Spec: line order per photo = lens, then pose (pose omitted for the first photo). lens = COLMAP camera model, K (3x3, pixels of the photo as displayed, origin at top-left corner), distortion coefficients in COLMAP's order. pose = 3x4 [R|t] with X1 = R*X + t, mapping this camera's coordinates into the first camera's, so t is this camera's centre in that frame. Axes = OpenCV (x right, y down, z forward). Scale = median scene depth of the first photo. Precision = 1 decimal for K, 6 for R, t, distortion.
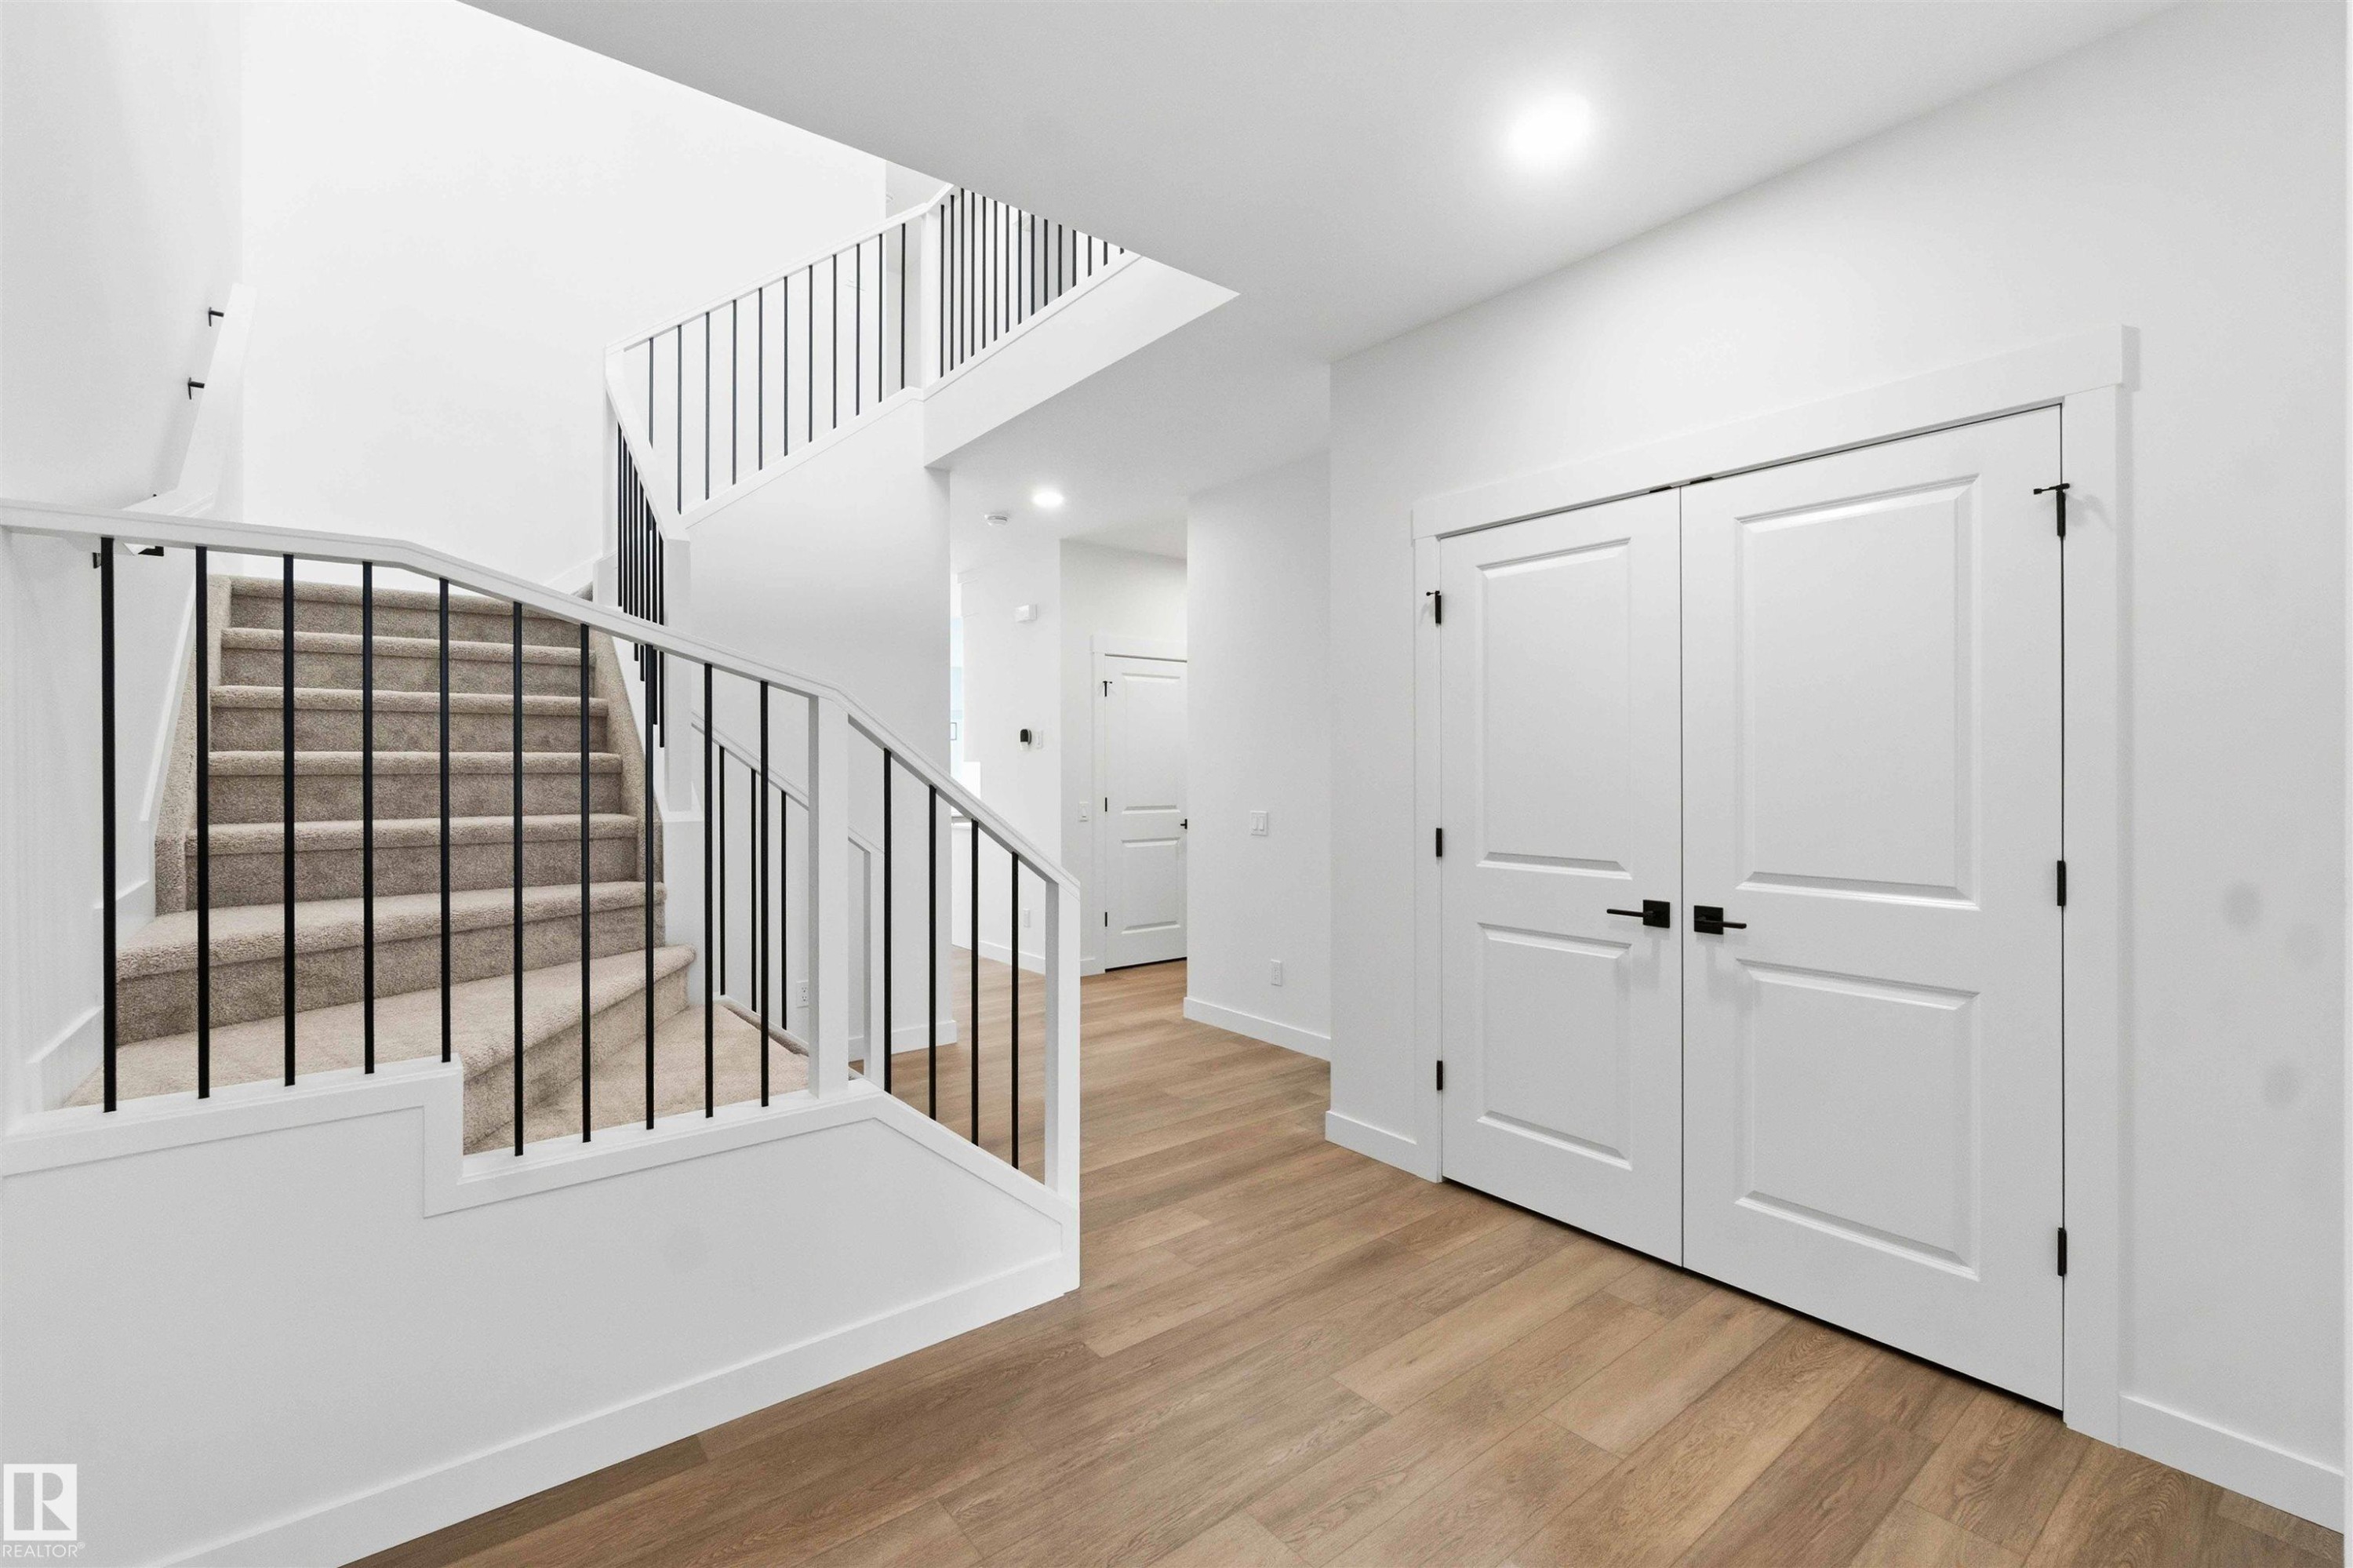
lens RADIAL K [[1022.1, 0, 1172.1], [0, 1022.1, 776.3], [0, 0, 1]] dist [-0.005594, 0.001093]
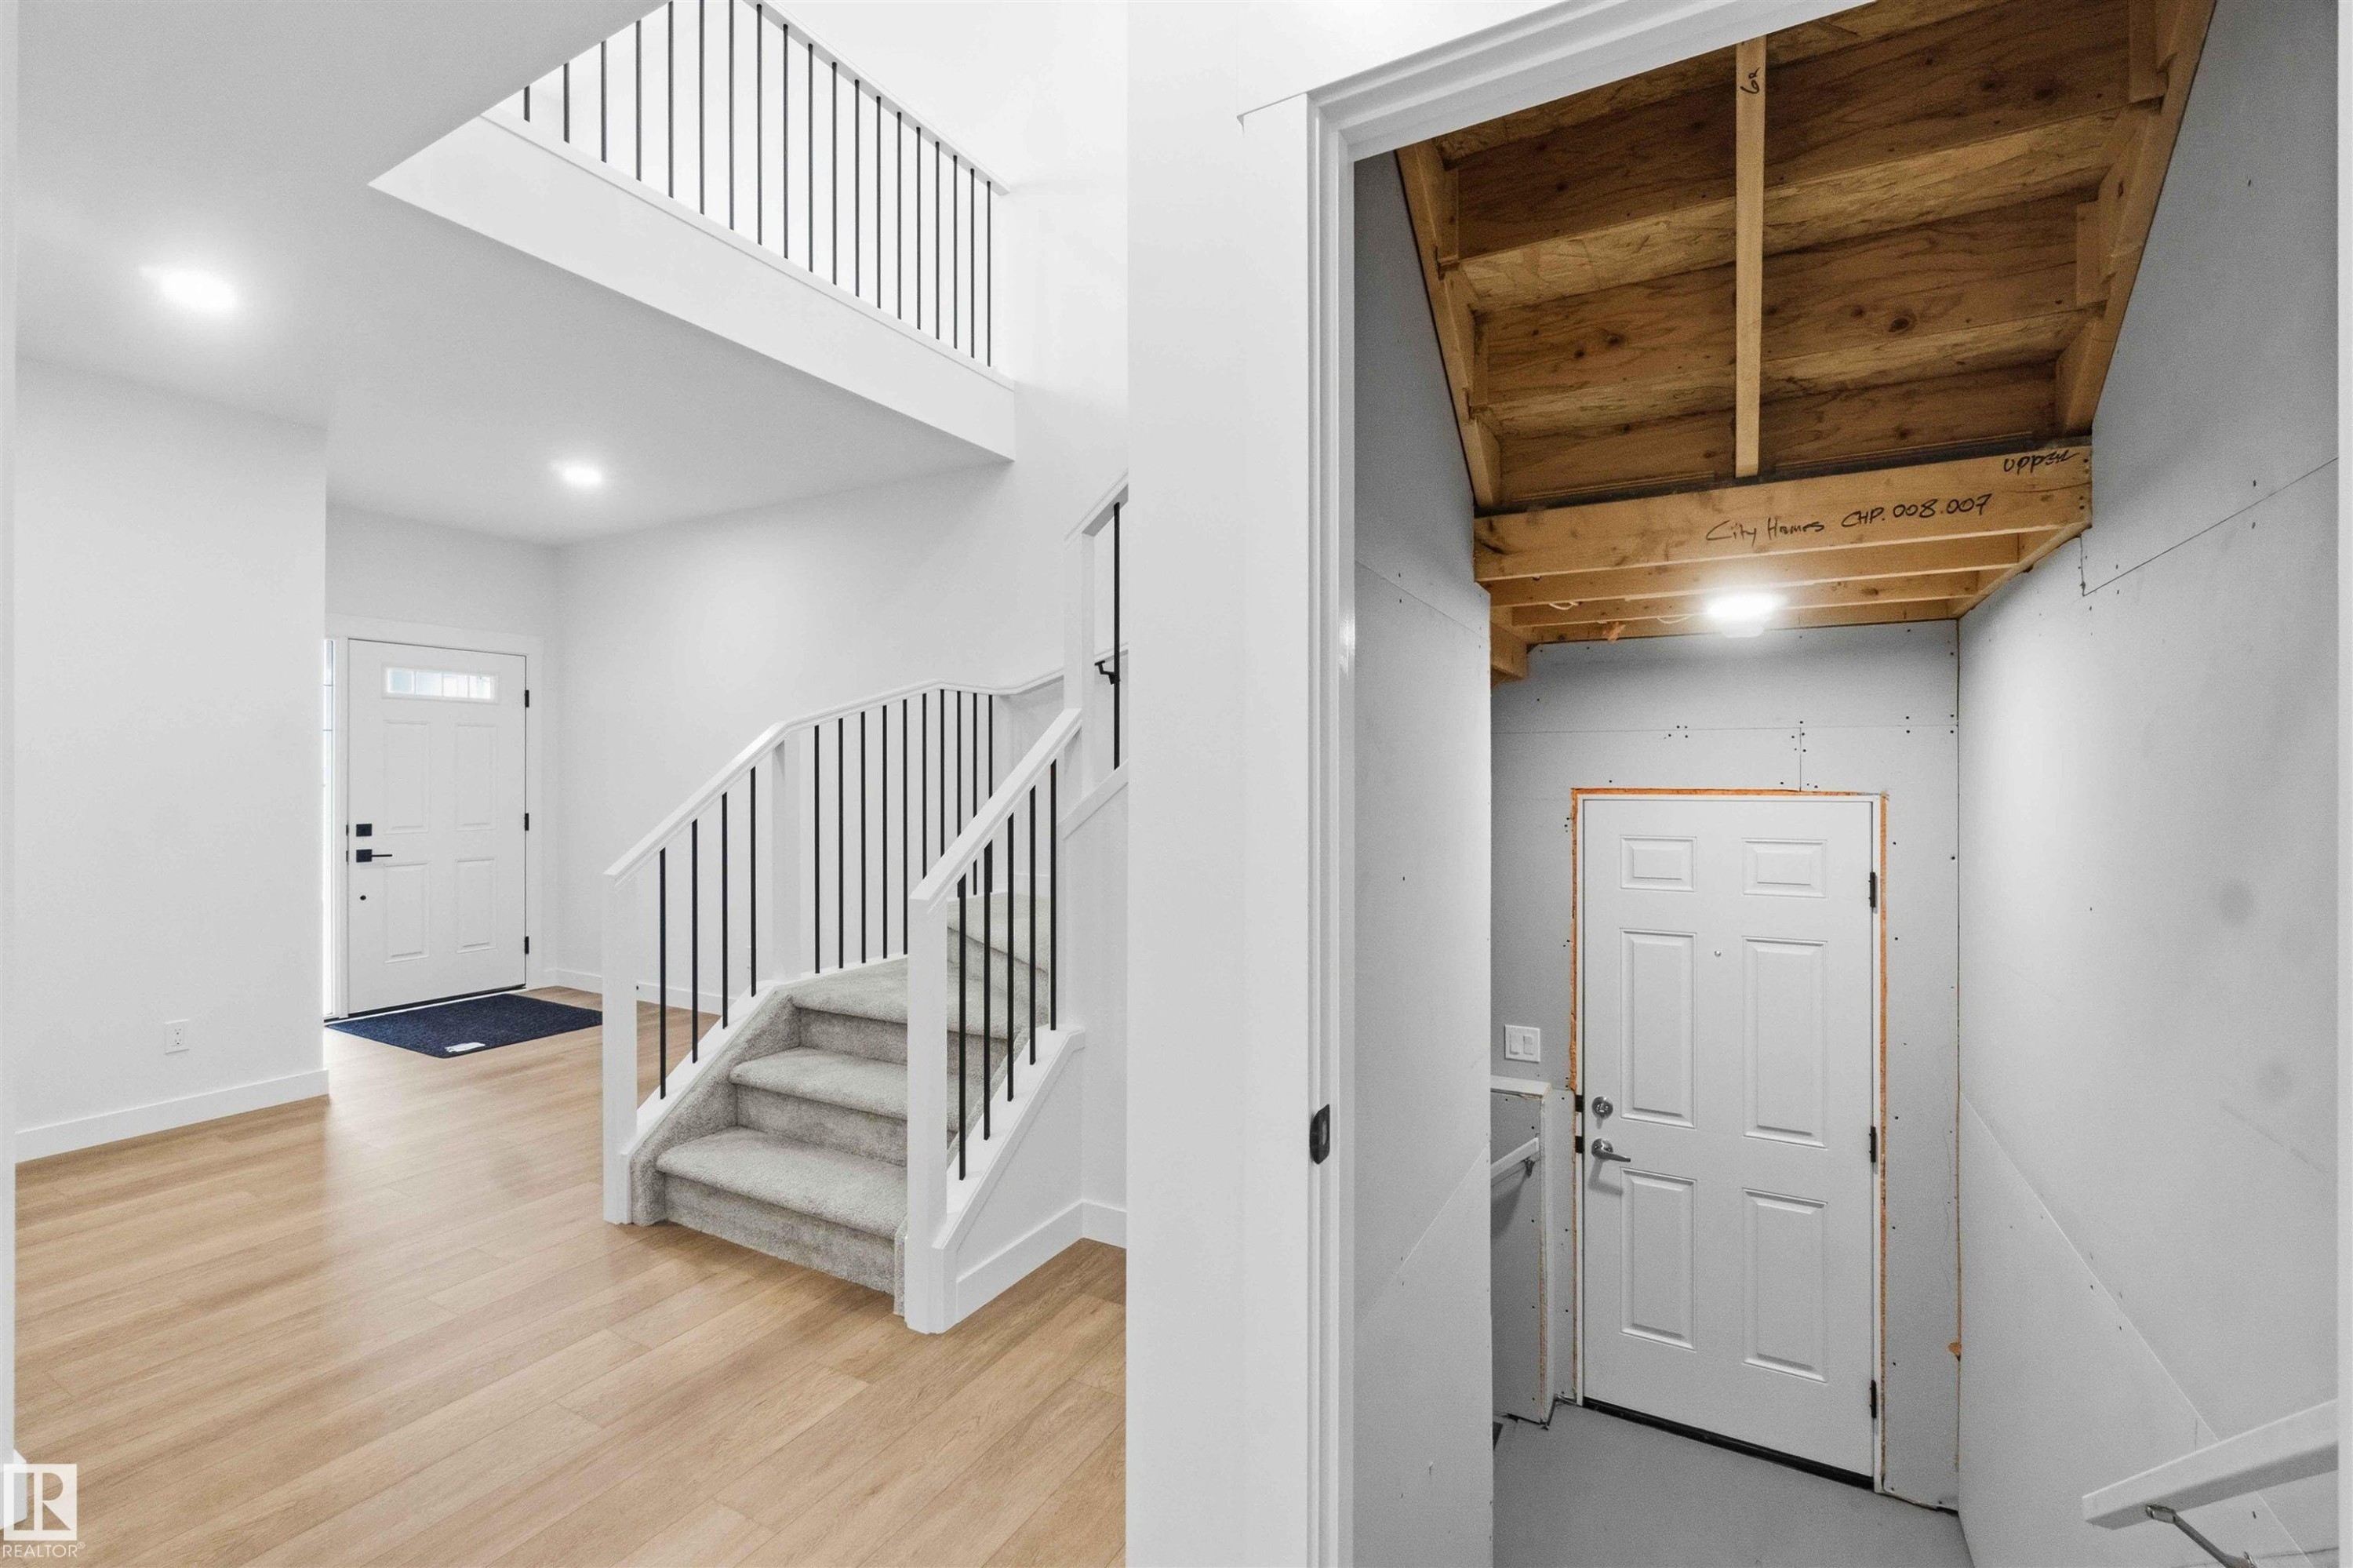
lens RADIAL K [[1022.1, 0, 1172.1], [0, 1022.1, 776.3], [0, 0, 1]] dist [-0.005594, 0.001093]
pose [[-0.924089, -0.013237, -0.381948, -0.258502], [-0.015928, 0.999866, 0.003885, -0.032033], [0.381845, 0.009673, -0.924176, 2.467026]]
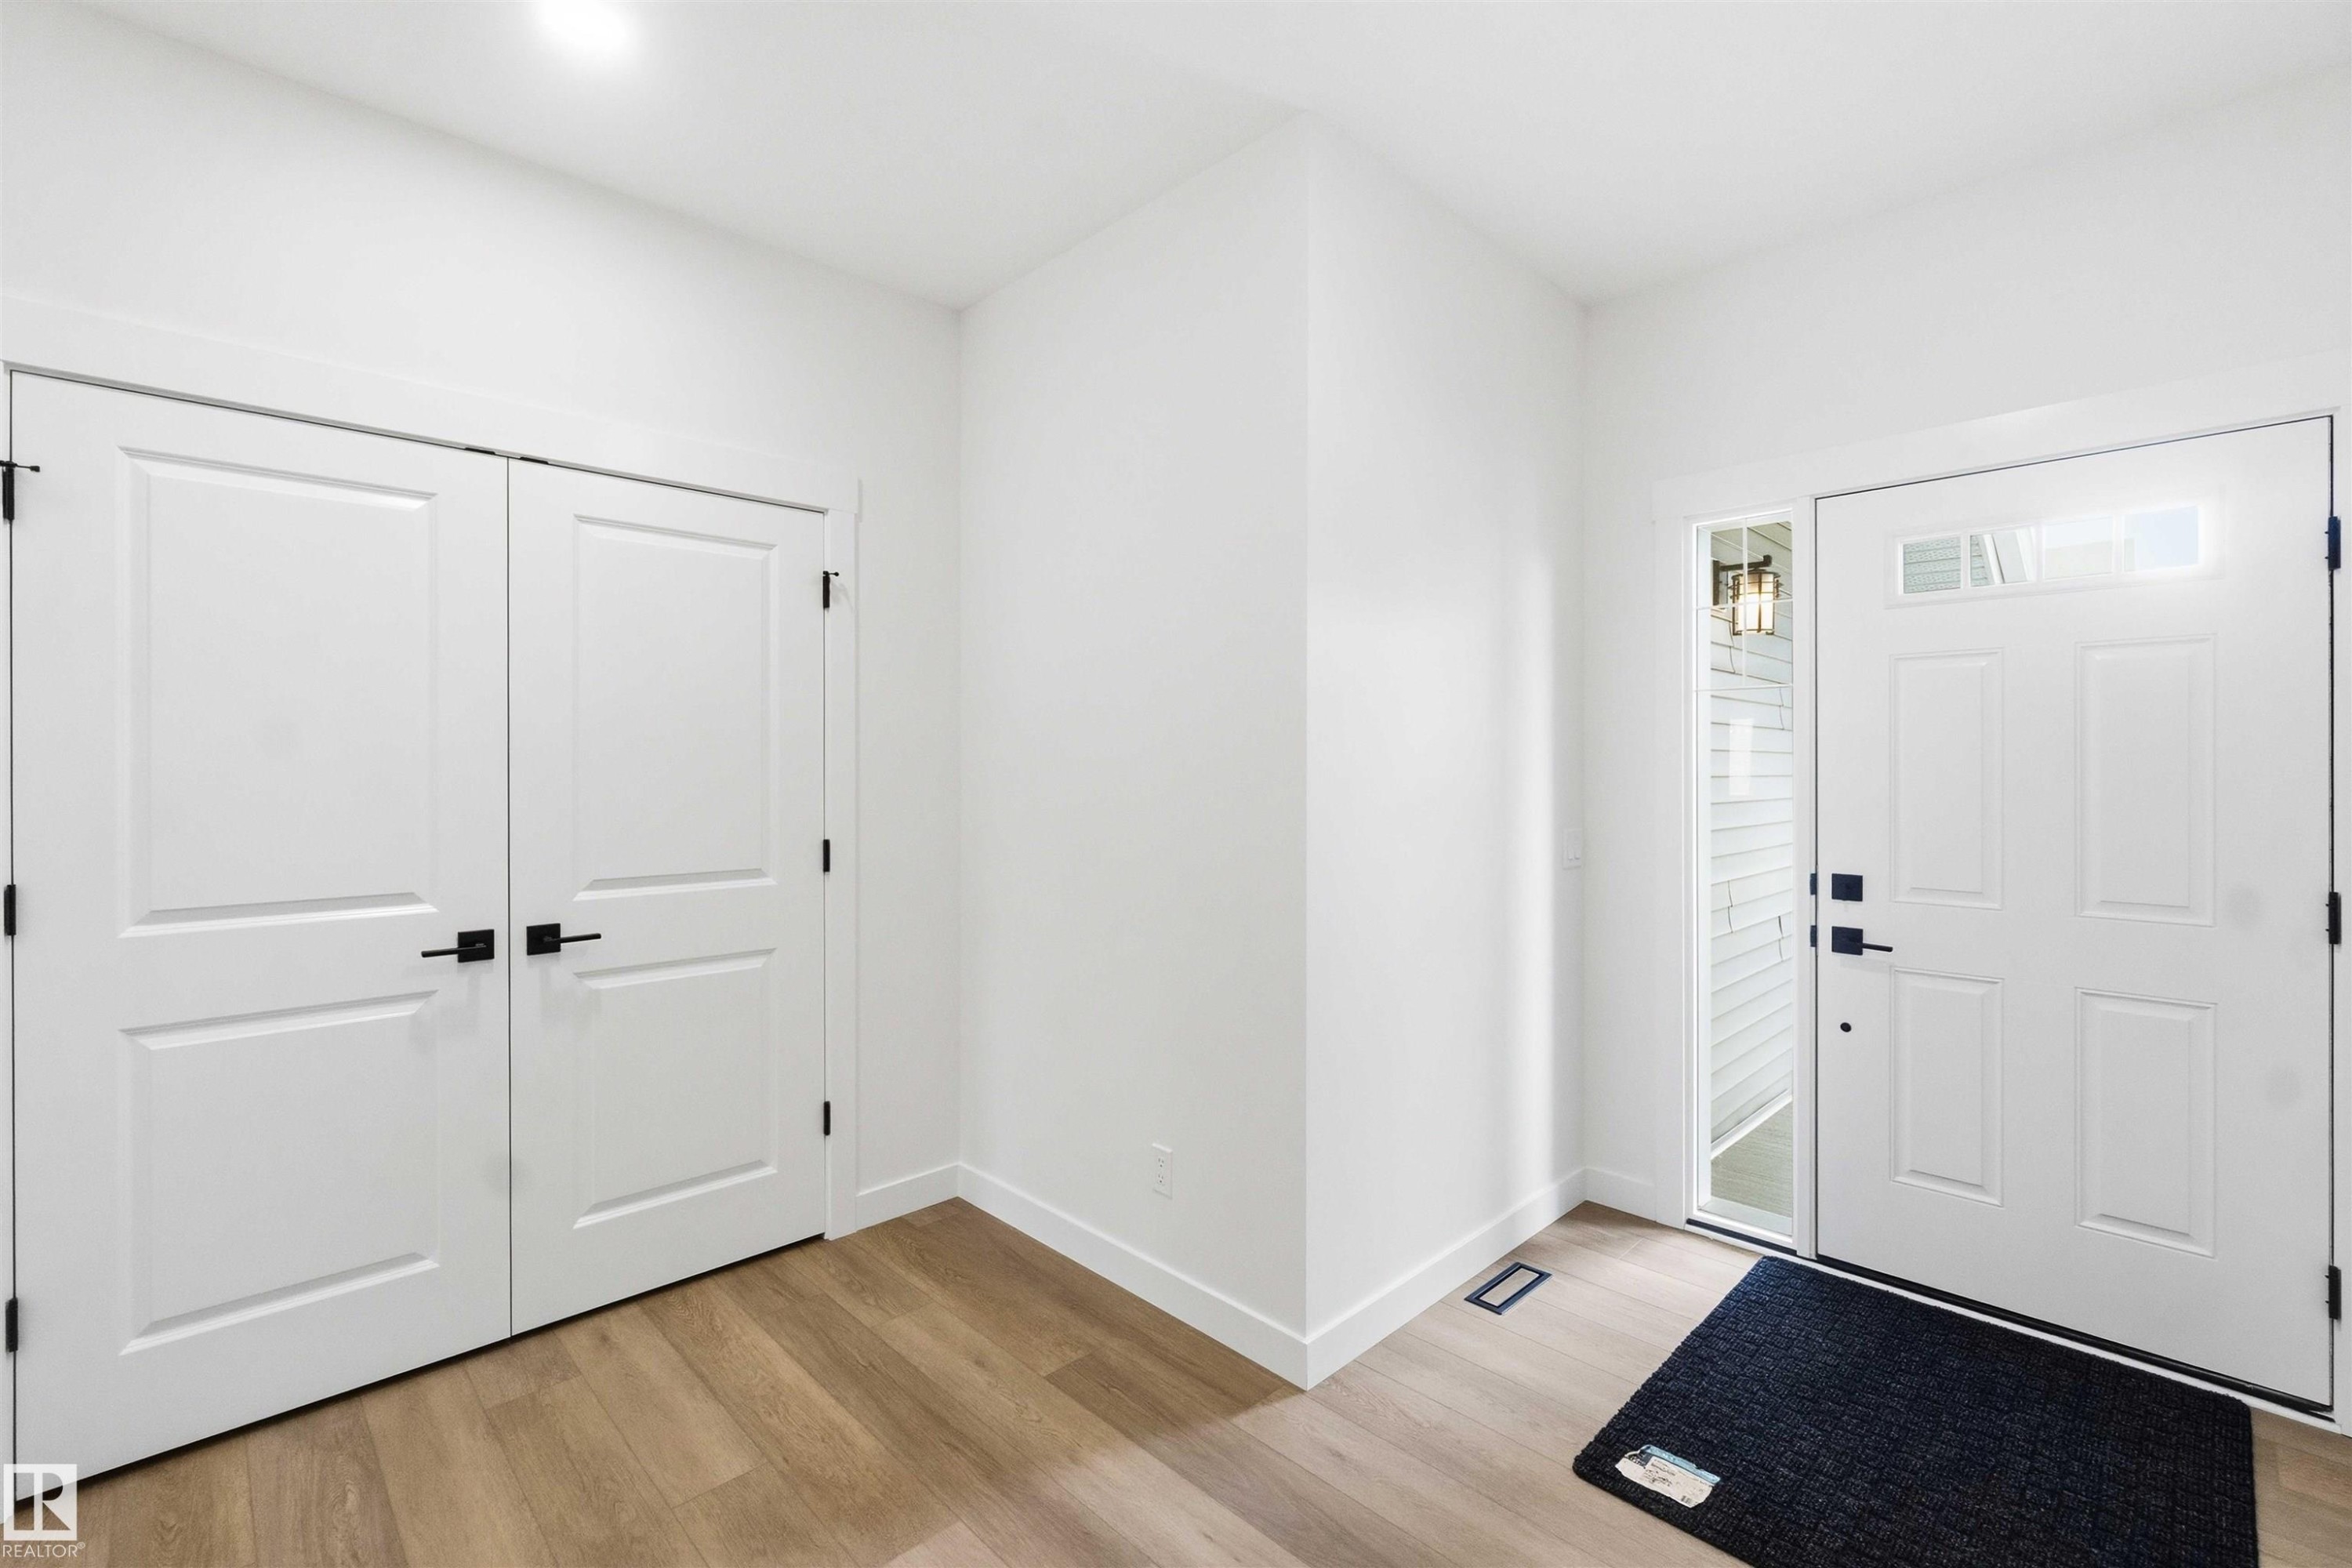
lens RADIAL K [[1021.6, 0, 1171.6], [0, 1021.6, 776.3], [0, 0, 1]] dist [-0.005594, 0.001093]
pose [[-0.106596, -0.009493, 0.994257, -0.467977], [0.008781, 0.999906, 0.010488, -0.011827], [-0.994264, 0.009848, -0.106502, 0.552158]]
